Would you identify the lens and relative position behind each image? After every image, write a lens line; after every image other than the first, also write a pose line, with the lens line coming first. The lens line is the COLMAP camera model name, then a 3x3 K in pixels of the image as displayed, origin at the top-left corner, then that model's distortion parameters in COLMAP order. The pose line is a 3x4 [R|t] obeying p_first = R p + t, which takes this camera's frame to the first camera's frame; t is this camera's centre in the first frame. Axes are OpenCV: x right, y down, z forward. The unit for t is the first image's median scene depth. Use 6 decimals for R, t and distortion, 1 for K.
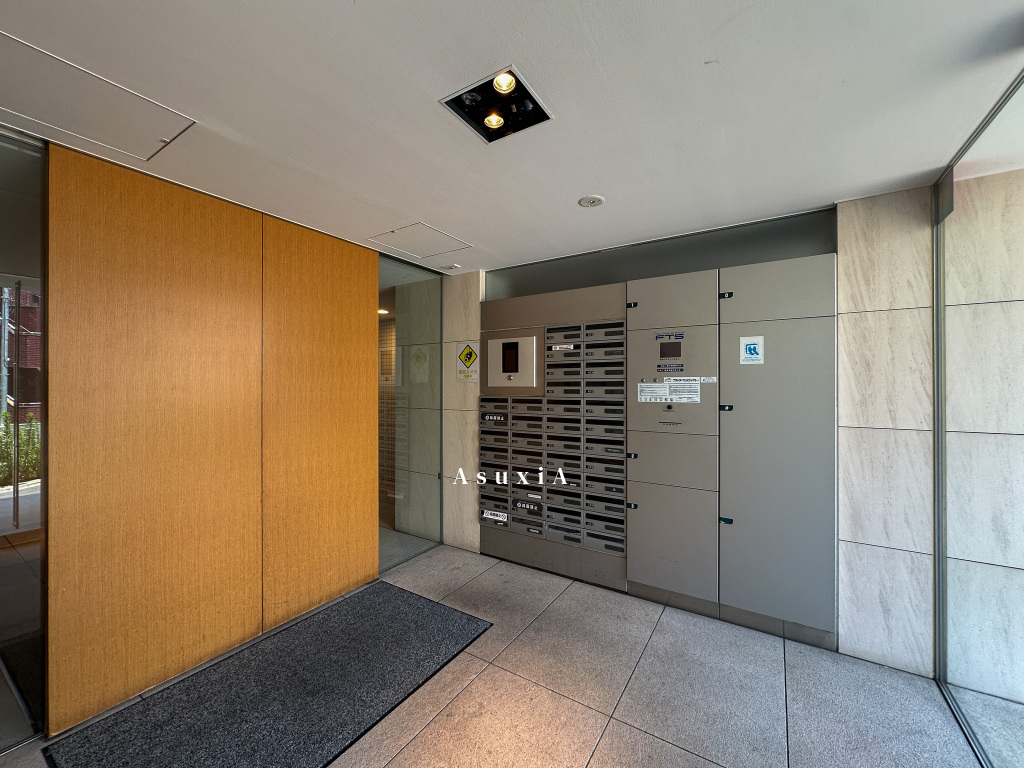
lens RADIAL K [[409.4, 0, 513.5], [0, 409.4, 381.9], [0, 0, 1]] dist [-0.003838, -0.000037]
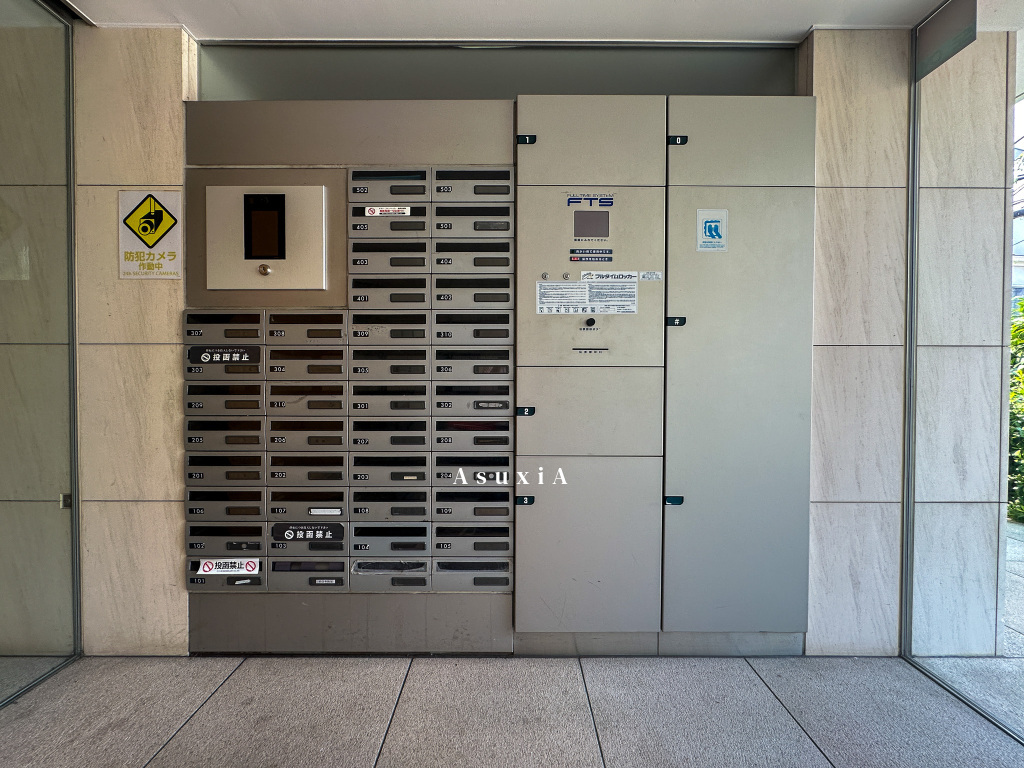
lens RADIAL K [[409.4, 0, 513.5], [0, 409.4, 381.9], [0, 0, 1]] dist [-0.003838, -0.000037]
pose [[0.842969, -0.006772, 0.537920, -0.023699], [-0.005007, 0.999779, 0.020433, 0.122610], [-0.537939, -0.019917, 0.842749, 0.511370]]
